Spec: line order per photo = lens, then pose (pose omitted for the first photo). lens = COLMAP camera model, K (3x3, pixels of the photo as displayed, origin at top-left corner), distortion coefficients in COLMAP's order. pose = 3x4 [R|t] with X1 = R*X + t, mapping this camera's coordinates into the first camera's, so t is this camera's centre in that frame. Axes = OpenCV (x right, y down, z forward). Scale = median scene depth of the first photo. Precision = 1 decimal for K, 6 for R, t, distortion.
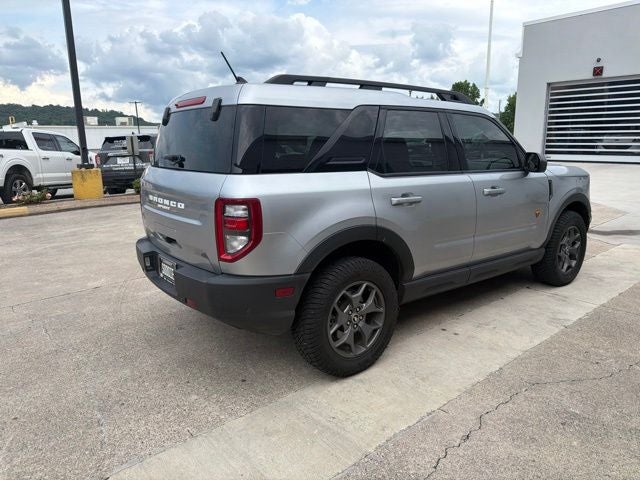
lens RADIAL K [[453.9, 0, 324.0], [0, 453.9, 237.3], [0, 0, 1]] dist [-0.000407, -0.005976]
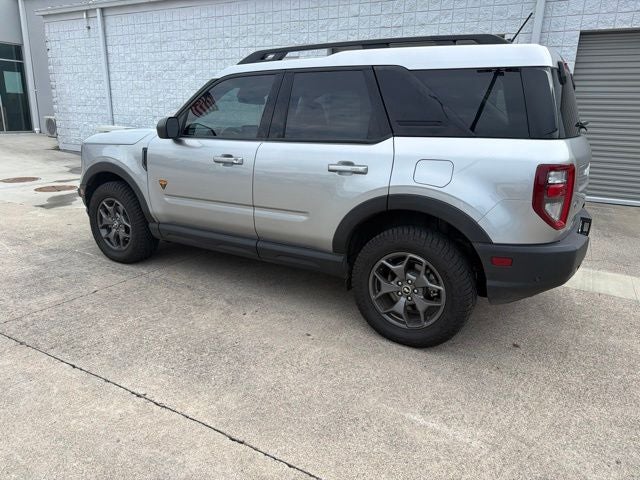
lens RADIAL K [[455.5, 0, 321.4], [0, 455.5, 240.3], [0, 0, 1]] dist [0.003342, -0.010911]
pose [[-0.357314, -0.250465, 0.899775, -0.998538], [0.178777, 0.927218, 0.329099, -0.336712], [-0.916715, 0.278451, -0.286530, 1.717949]]
